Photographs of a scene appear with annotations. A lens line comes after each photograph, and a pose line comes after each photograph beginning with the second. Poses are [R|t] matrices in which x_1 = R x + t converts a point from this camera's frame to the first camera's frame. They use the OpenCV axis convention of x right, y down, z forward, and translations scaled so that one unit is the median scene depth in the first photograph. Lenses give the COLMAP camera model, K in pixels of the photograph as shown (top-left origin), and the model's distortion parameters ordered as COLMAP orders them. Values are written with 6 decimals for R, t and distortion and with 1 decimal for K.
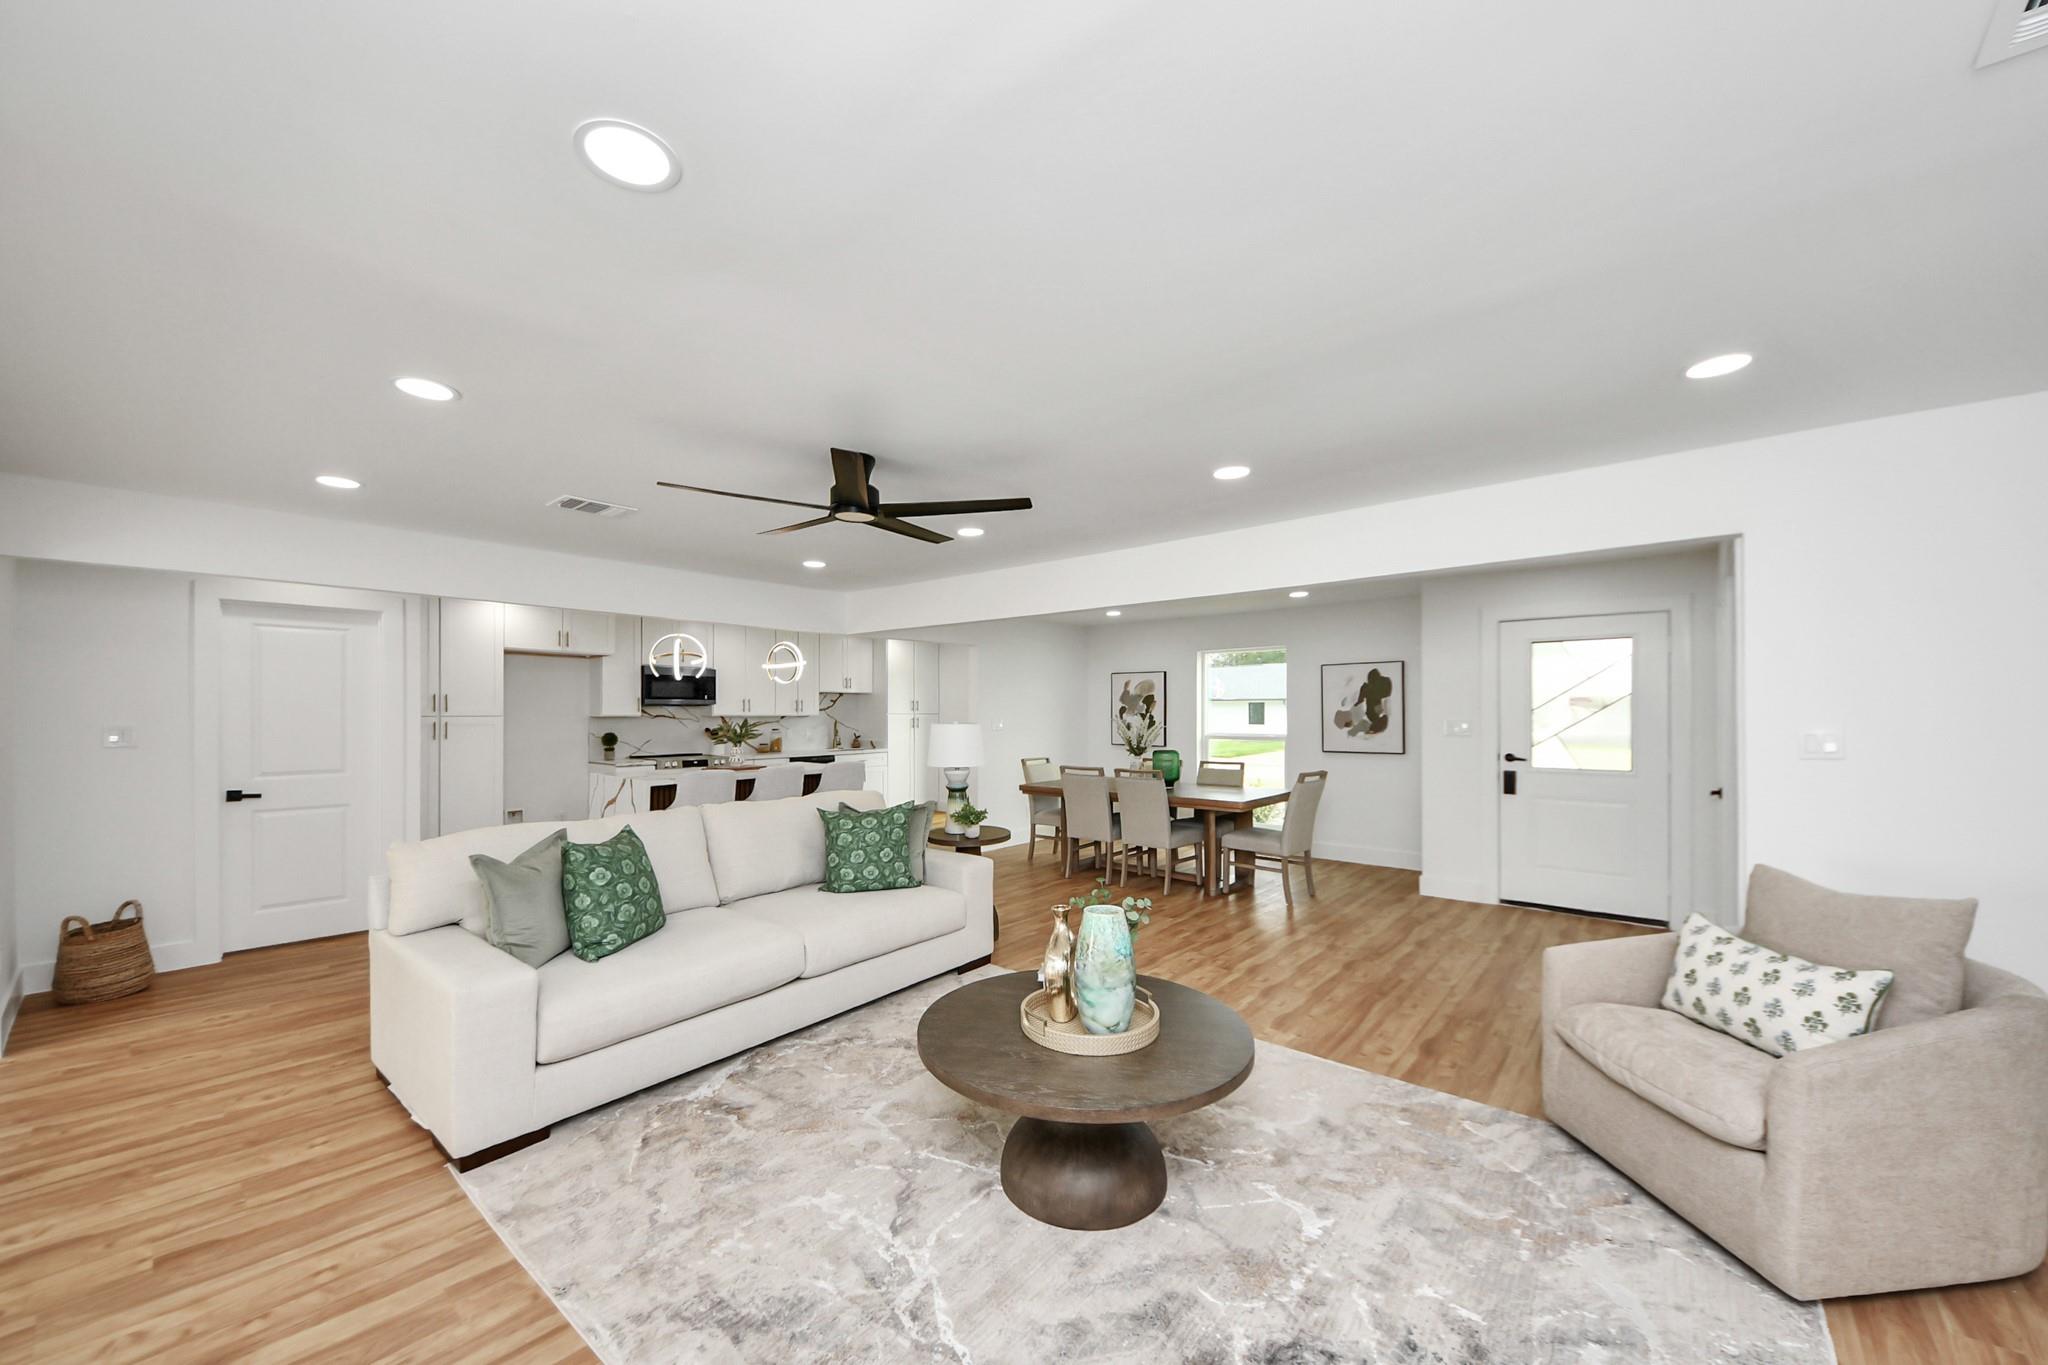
lens RADIAL K [[751.7, 0, 1009.9], [0, 751.7, 706.2], [0, 0, 1]] dist [0.002189, -0.007508]
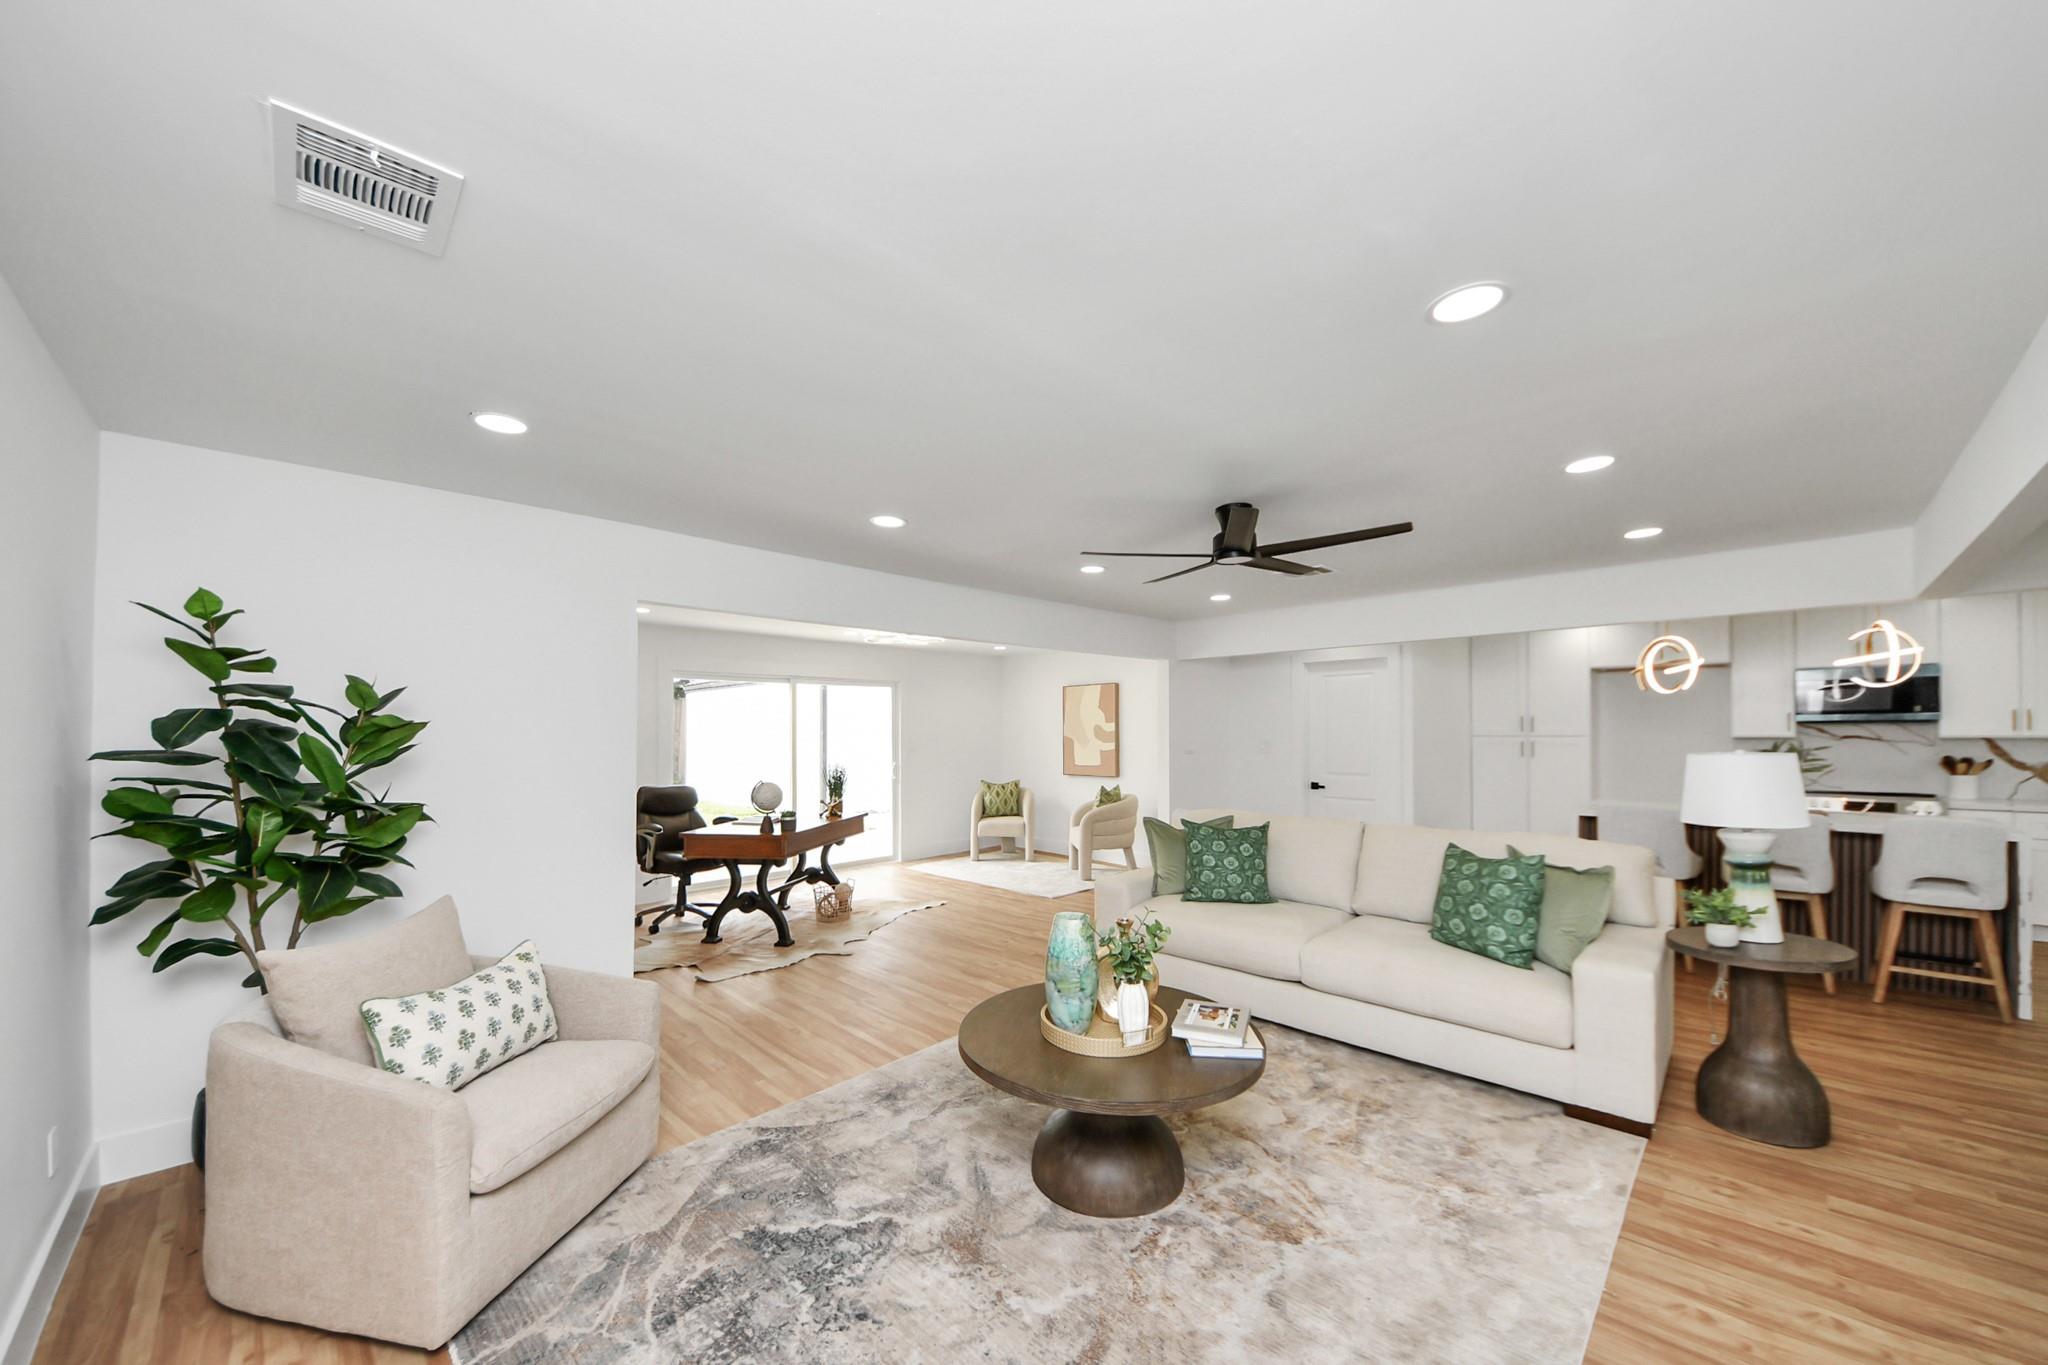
lens RADIAL K [[751.7, 0, 997.6], [0, 751.7, 724.7], [0, 0, 1]] dist [0.002189, -0.007508]
pose [[-0.110943, -0.011525, -0.993760, 0.495001], [0.010183, 0.999867, -0.012732, 0.003209], [0.993775, -0.011532, -0.110811, 0.415202]]
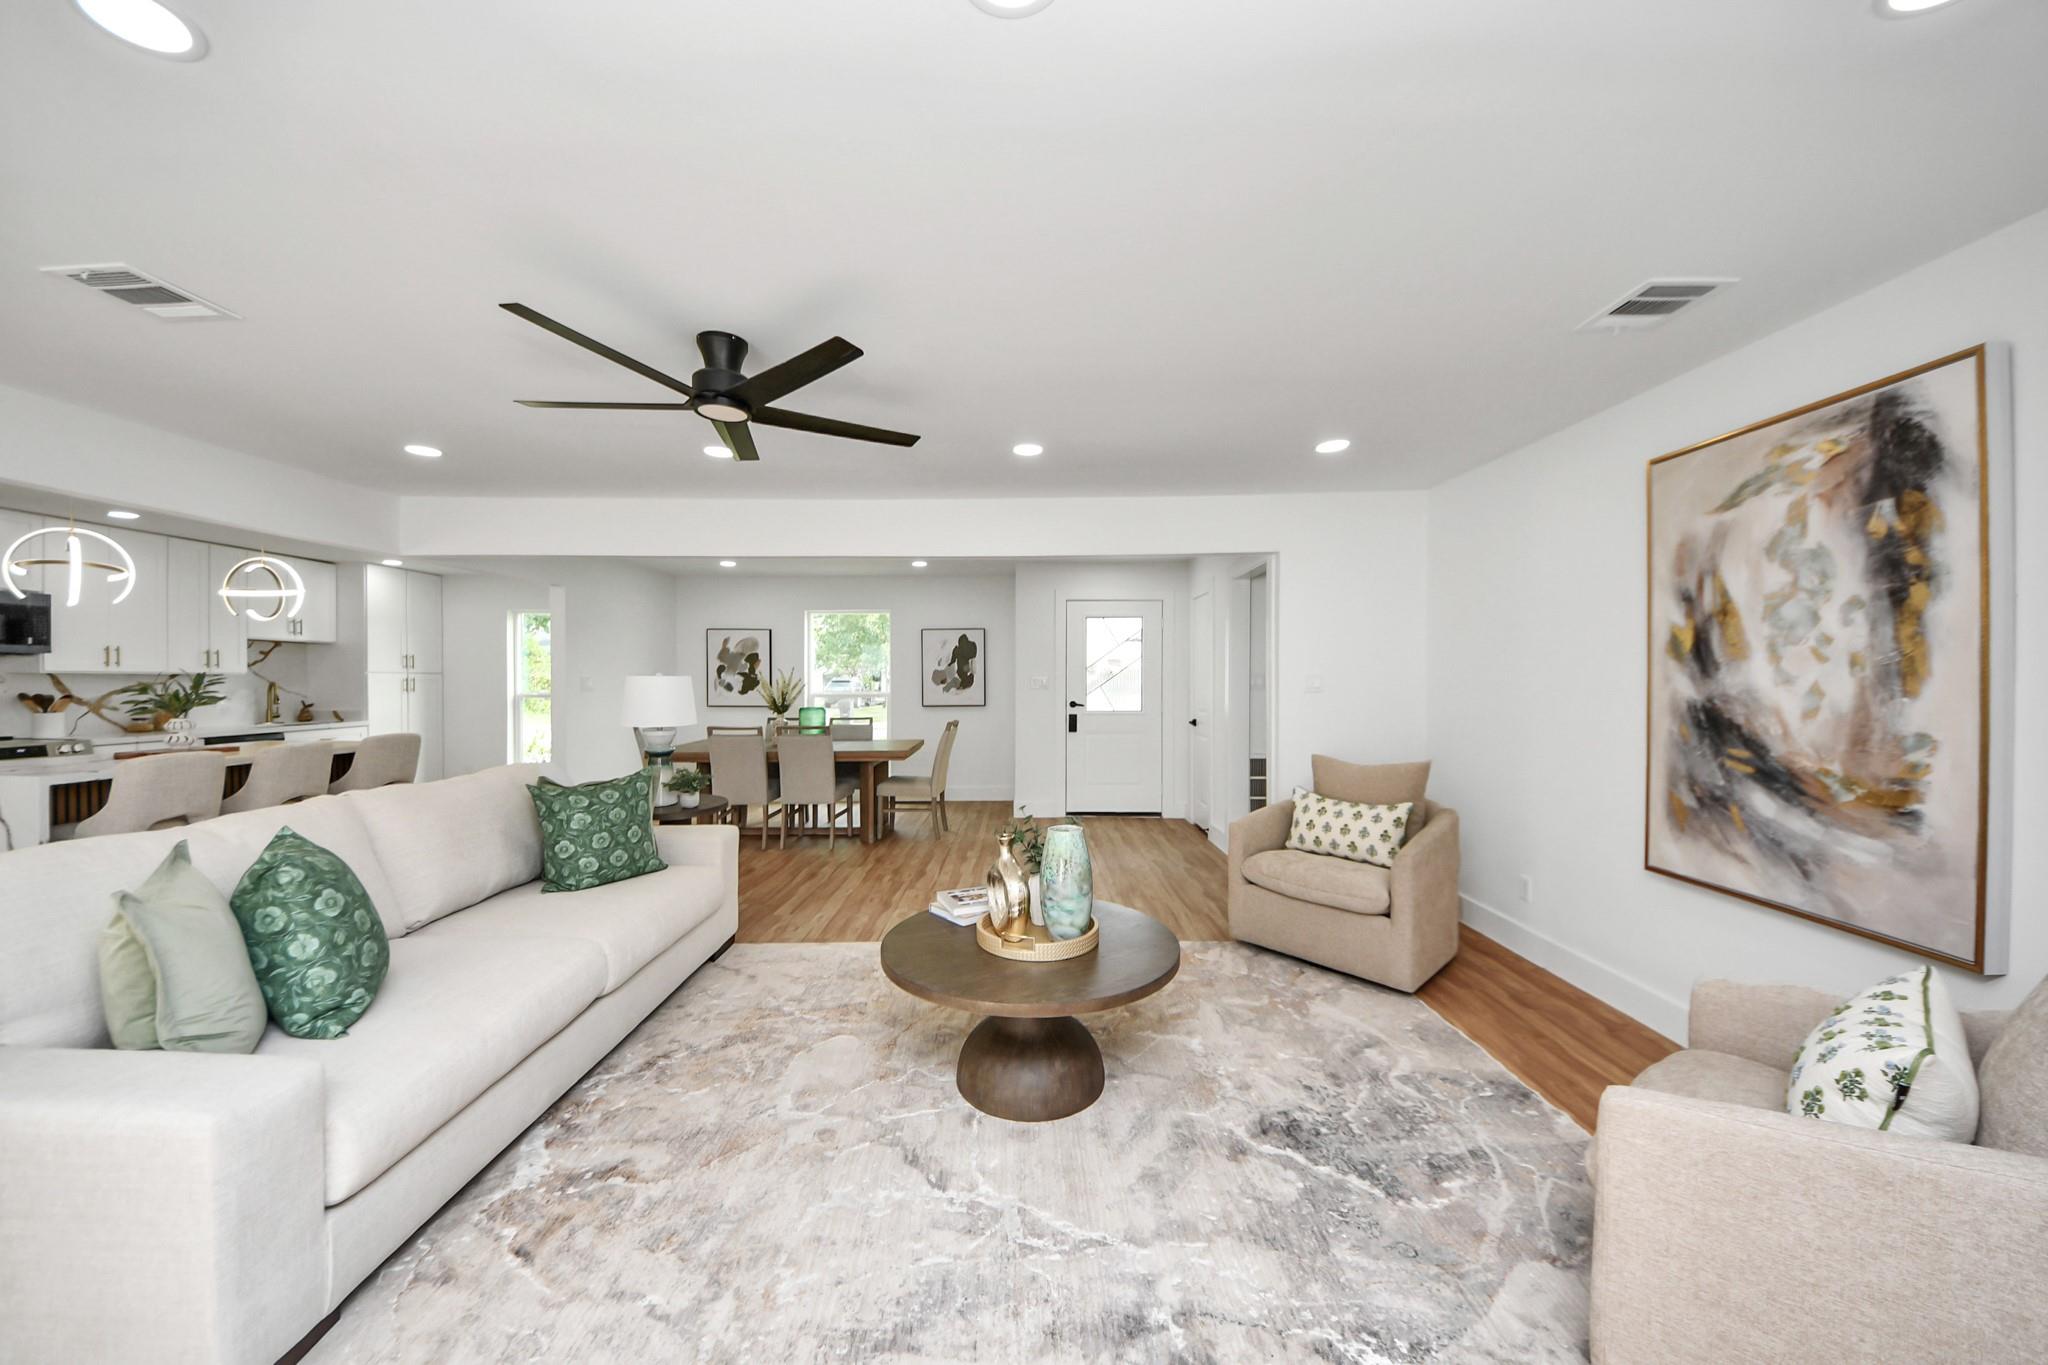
lens RADIAL K [[751.7, 0, 1009.6], [0, 751.7, 683.6], [0, 0, 1]] dist [0.002189, -0.007508]
pose [[0.764580, -0.003810, 0.644517, -0.269547], [-0.003995, 0.999935, 0.010649, 0.018569], [-0.644516, -0.010717, 0.764516, 0.084873]]
